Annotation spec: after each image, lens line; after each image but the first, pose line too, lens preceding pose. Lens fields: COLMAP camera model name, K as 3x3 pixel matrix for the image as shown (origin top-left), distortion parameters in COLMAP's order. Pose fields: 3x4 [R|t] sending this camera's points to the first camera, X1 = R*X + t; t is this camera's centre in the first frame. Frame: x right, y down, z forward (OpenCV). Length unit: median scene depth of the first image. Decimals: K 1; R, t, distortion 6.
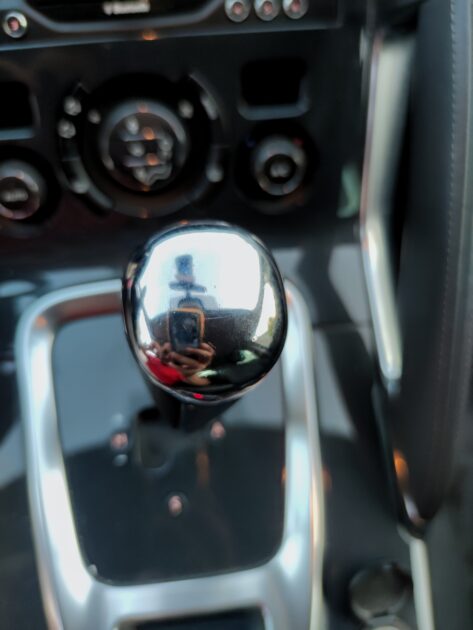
lens RADIAL K [[482.8, 0, 260.5], [0, 482.8, 315.2], [0, 0, 1]] dist [-0.055406, 0.002538]
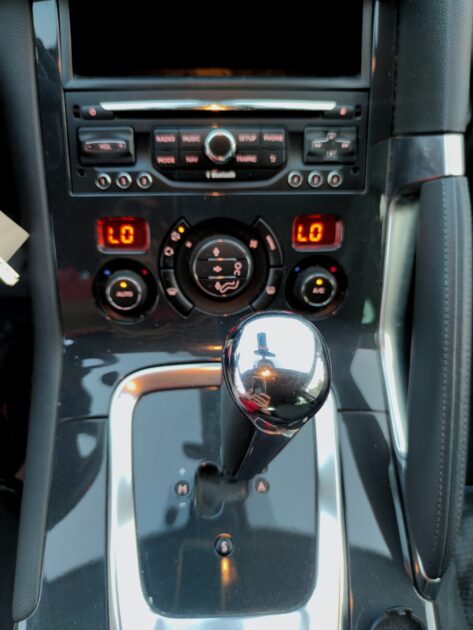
lens RADIAL K [[482.8, 0, 260.5], [0, 482.8, 315.2], [0, 0, 1]] dist [-0.055406, 0.002538]
pose [[0.997801, 0.057874, -0.032322, -0.082739], [-0.064425, 0.961453, -0.267316, 0.151200], [0.015606, 0.268810, 0.963067, -0.308048]]
